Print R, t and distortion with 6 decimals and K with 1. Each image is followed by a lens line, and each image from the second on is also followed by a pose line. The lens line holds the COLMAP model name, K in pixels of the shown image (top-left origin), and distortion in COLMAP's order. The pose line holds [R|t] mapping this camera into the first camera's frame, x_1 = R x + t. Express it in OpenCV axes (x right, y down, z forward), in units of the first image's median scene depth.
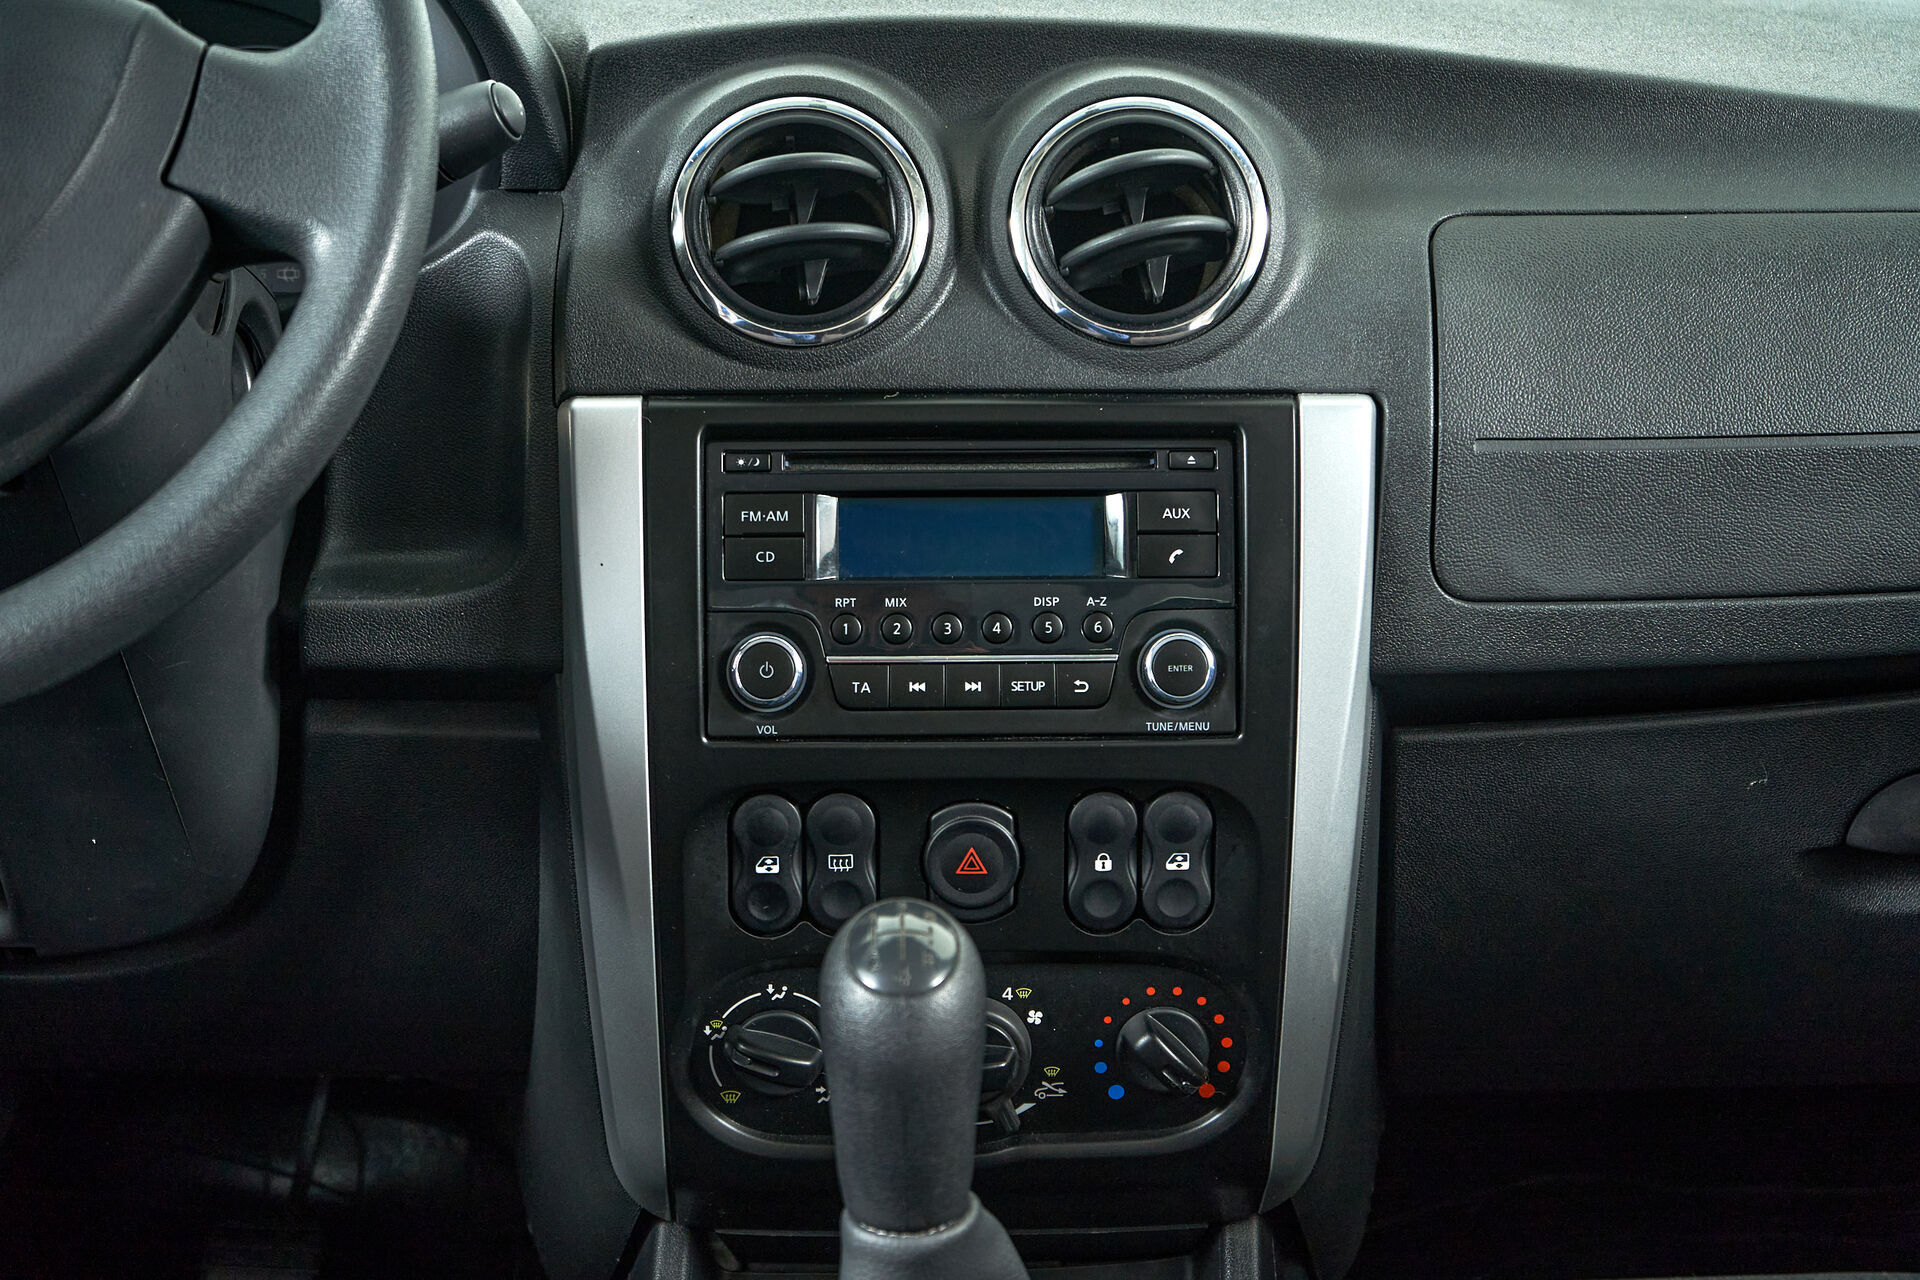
lens RADIAL K [[3586.4, 0, 962.2], [0, 3586.4, 639.4], [0, 0, 1]] dist [-0.019625, 0.000000]
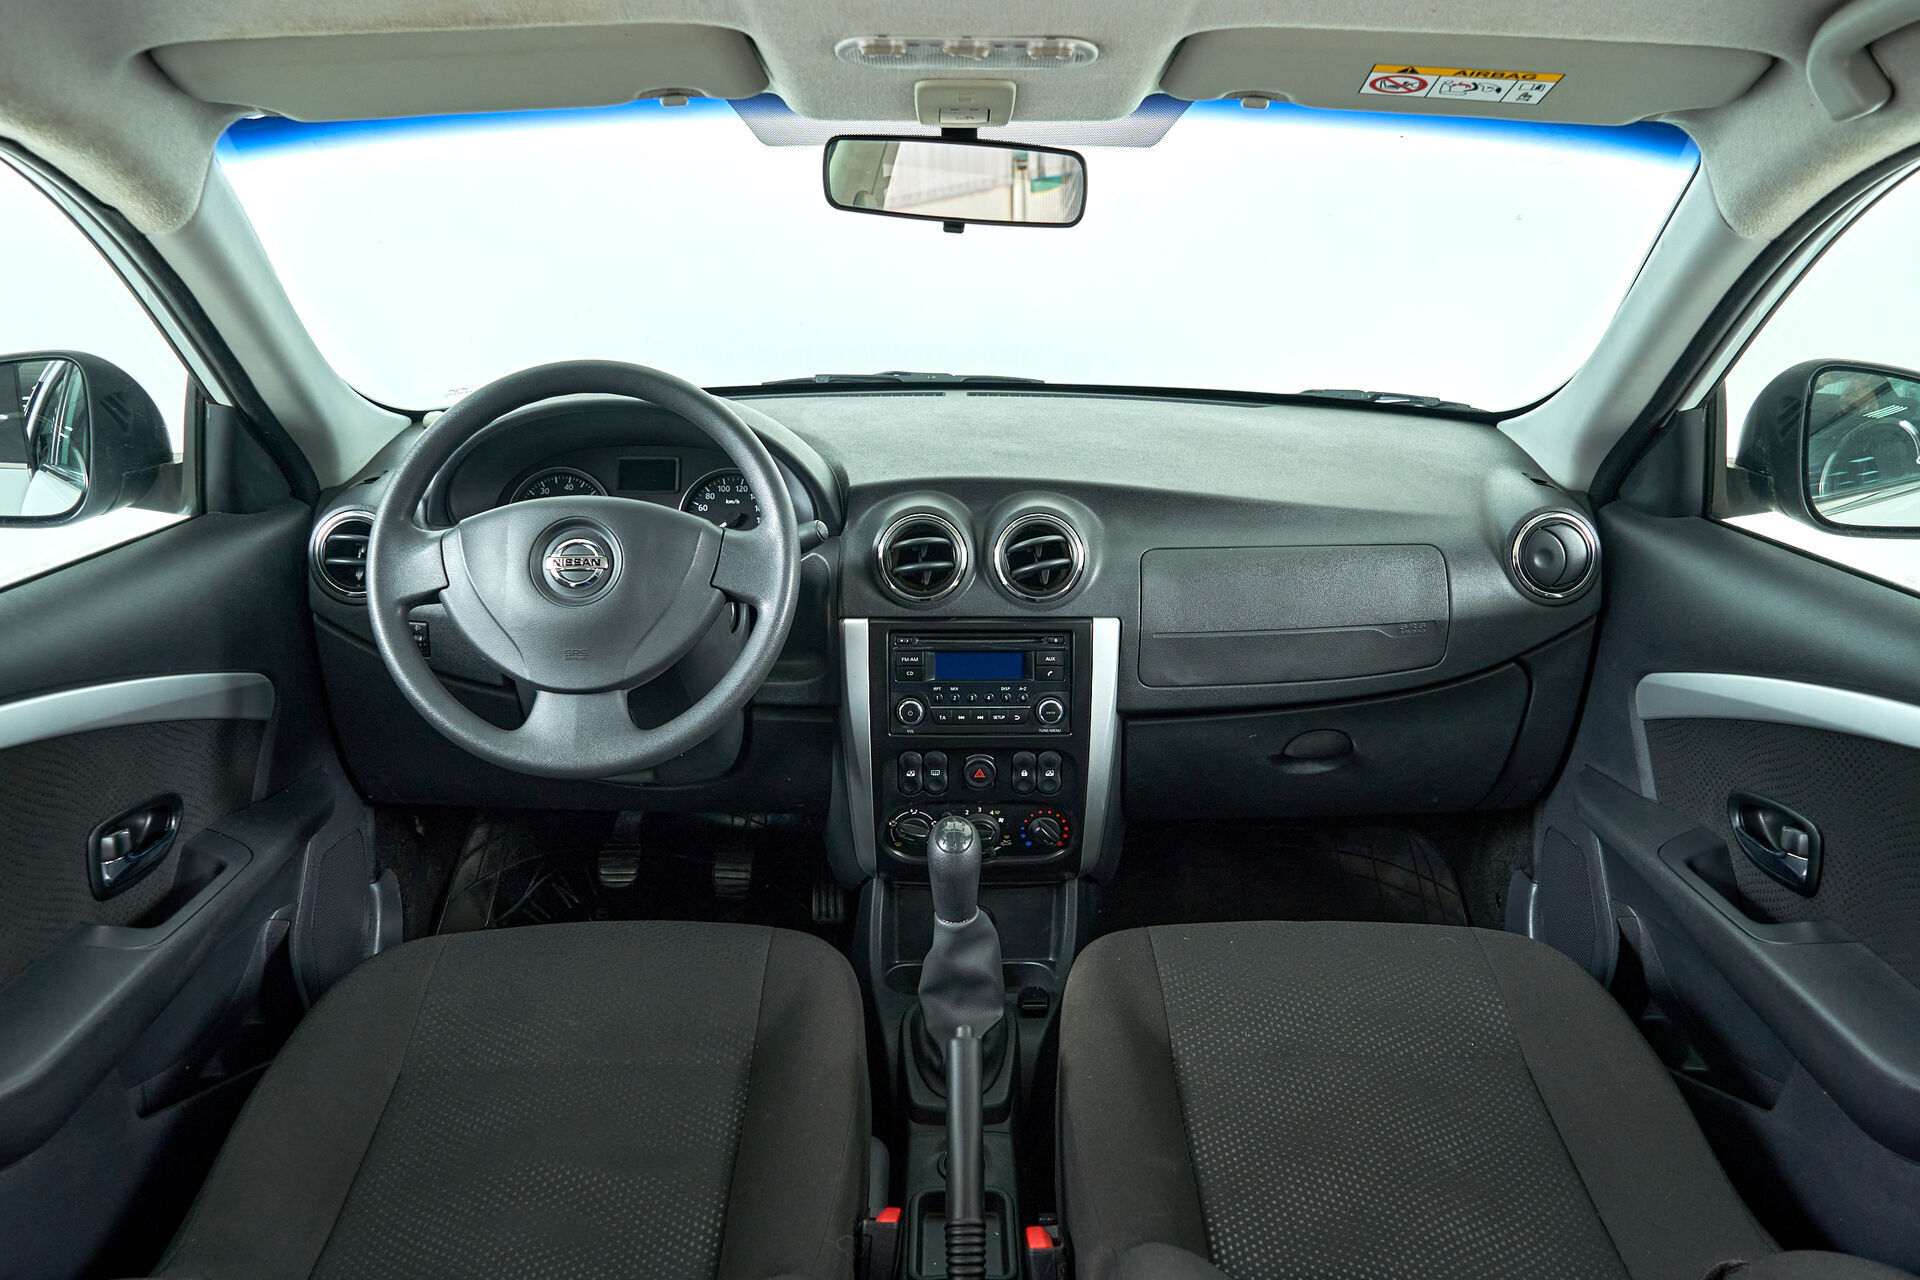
lens RADIAL K [[1556.2, 0, 963.8], [0, 1556.2, 636.7], [0, 0, 1]] dist [-0.001264, 0.003949]
pose [[0.999750, 0.008992, -0.020461, 0.014822], [-0.006041, 0.990143, 0.139928, -0.228563], [0.021518, -0.139770, 0.989950, -0.253710]]
